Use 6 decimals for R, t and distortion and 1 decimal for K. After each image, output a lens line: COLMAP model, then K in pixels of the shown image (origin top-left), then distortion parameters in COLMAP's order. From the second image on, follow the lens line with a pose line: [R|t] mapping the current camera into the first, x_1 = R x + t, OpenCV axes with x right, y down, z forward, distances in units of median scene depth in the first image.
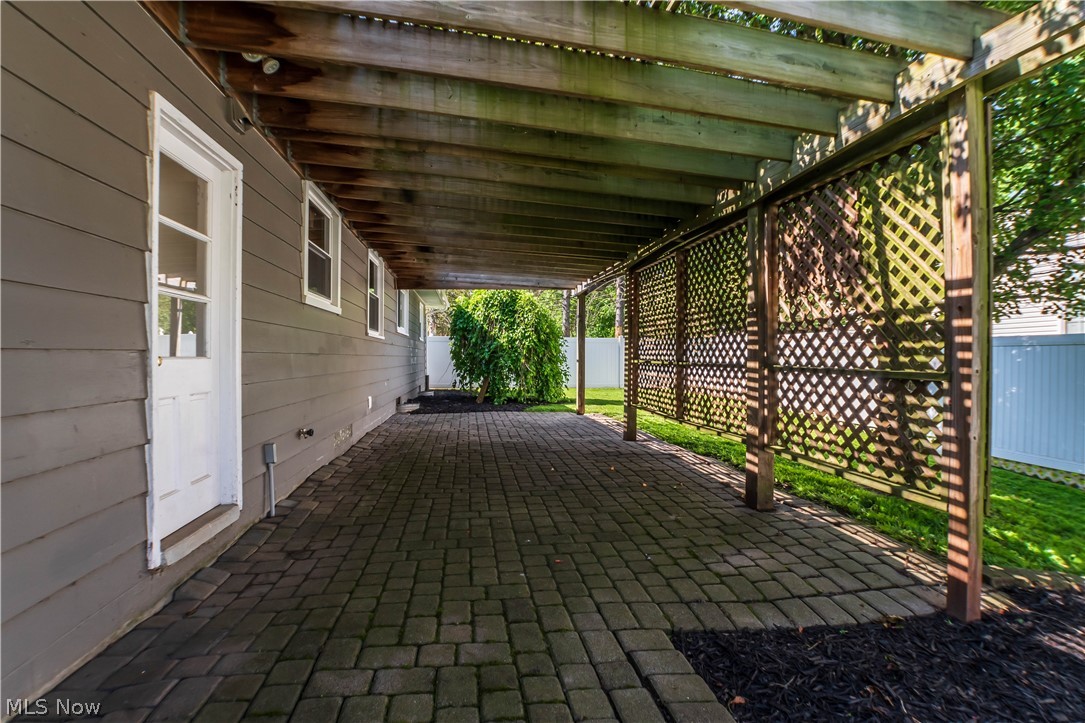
lens RADIAL K [[482.8, 0, 545.0], [0, 482.8, 355.2], [0, 0, 1]] dist [-0.036015, 0.000587]
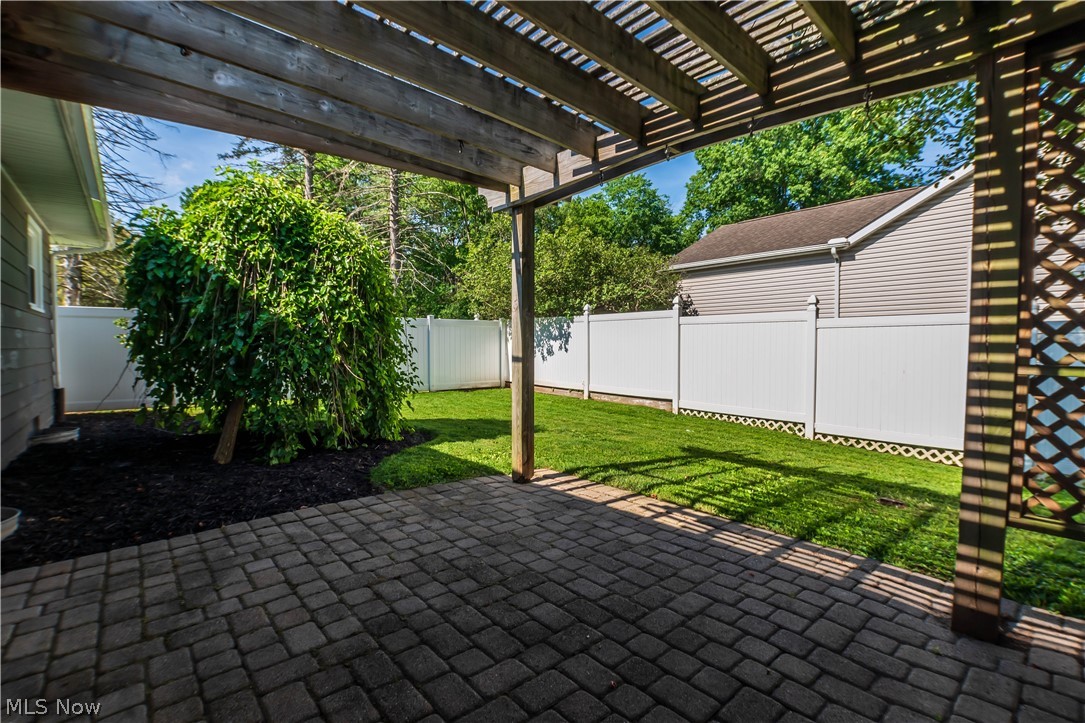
lens RADIAL K [[482.8, 0, 545.0], [0, 482.8, 355.2], [0, 0, 1]] dist [-0.036015, 0.000587]
pose [[0.846218, -0.023624, 0.532313, -0.114709], [0.002084, 0.999156, 0.041030, -0.008191], [-0.532833, -0.033611, 0.845553, 0.500978]]
